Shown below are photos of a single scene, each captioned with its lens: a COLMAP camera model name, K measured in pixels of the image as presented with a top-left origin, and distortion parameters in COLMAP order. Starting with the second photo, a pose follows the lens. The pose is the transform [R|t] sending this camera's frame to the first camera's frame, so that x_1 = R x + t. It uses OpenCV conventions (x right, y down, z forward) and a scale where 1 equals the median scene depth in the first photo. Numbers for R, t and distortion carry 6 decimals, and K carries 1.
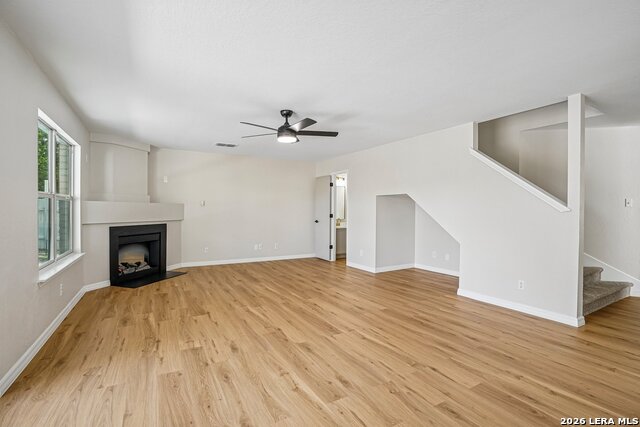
lens RADIAL K [[294.6, 0, 323.8], [0, 294.6, 213.0], [0, 0, 1]] dist [-0.074098, 0.025625]
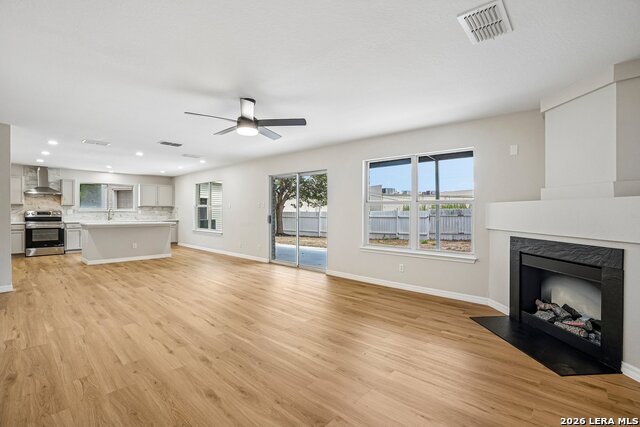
lens RADIAL K [[294.6, 0, 323.8], [0, 294.6, 213.0], [0, 0, 1]] dist [-0.074098, 0.025625]
pose [[-0.948551, -0.012557, -0.316375, -0.053942], [-0.016576, 0.999812, 0.010015, -0.012117], [0.316190, 0.014743, -0.948581, 1.577933]]
